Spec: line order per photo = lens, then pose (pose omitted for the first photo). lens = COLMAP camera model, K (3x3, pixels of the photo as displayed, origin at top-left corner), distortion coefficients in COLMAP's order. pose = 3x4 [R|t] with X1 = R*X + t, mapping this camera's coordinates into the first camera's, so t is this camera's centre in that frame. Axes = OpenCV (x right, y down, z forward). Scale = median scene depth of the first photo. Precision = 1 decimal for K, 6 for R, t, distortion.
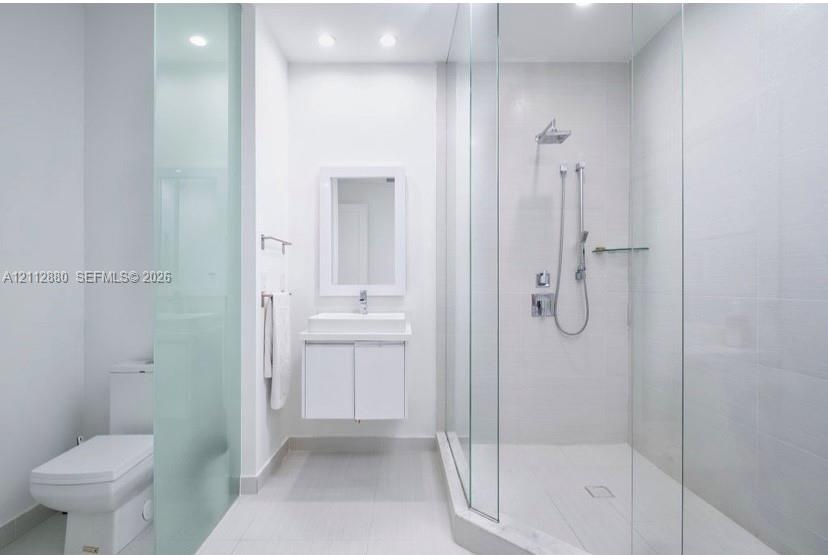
lens RADIAL K [[418.4, 0, 414.0], [0, 418.4, 277.5], [0, 0, 1]] dist [0.000290, 0.000089]
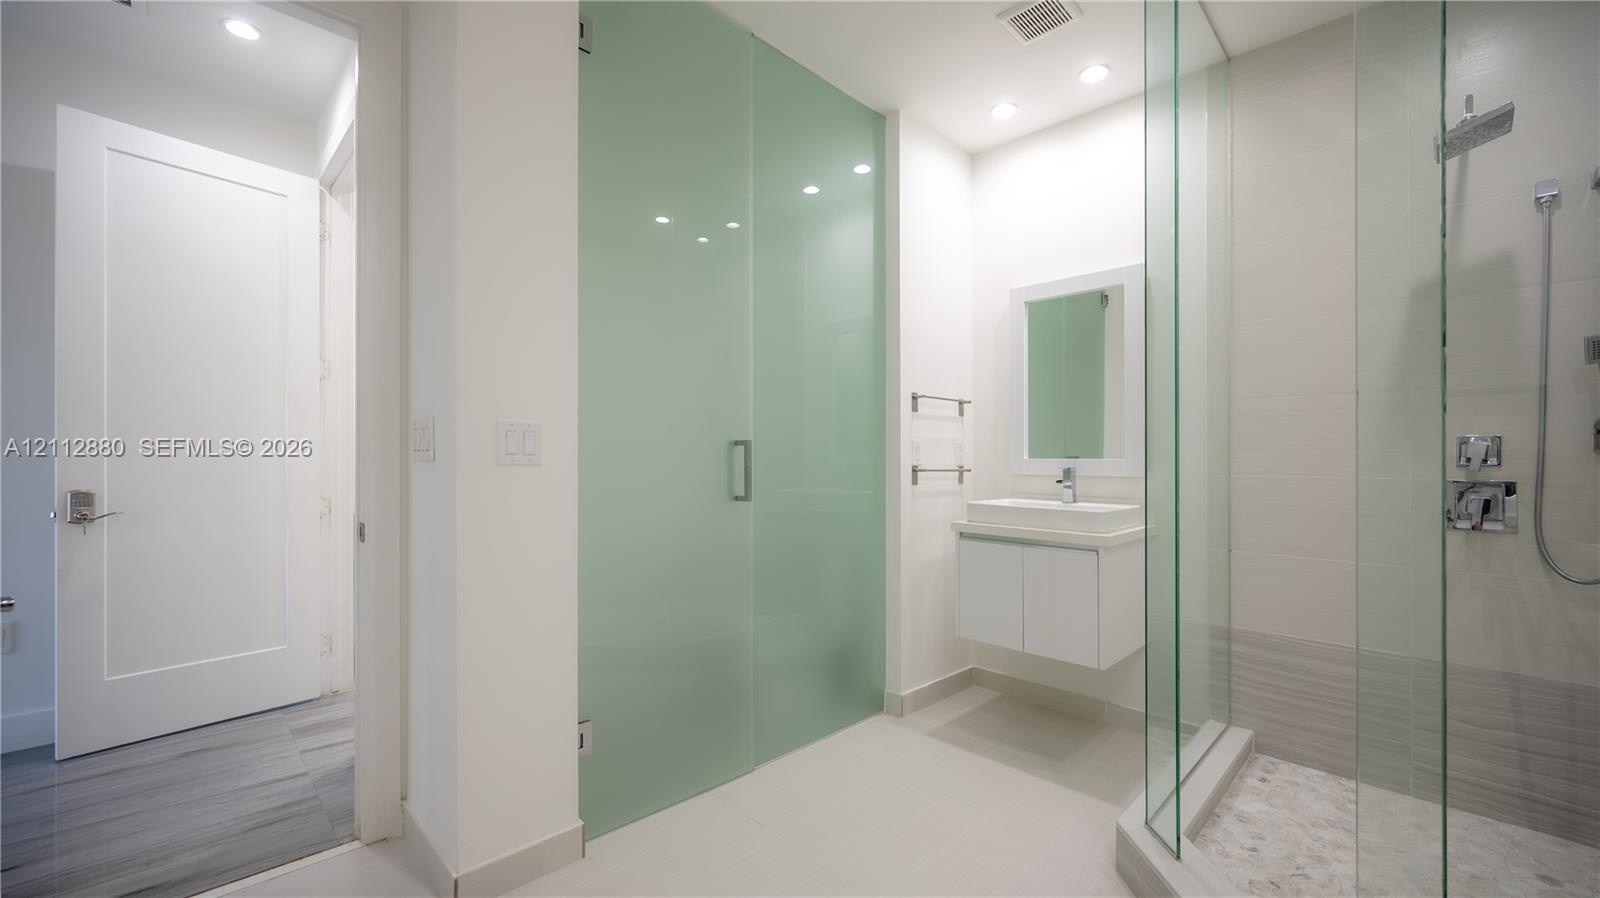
lens RADIAL K [[641.8, 0, 800.0], [0, 641.8, 449.0], [0, 0, 1]] dist [-0.002039, 0.000008]
pose [[0.706171, -0.002236, -0.708038, 0.297965], [0.001187, 0.999997, -0.001975, 0.004671], [0.708040, 0.000554, 0.706172, -0.007460]]
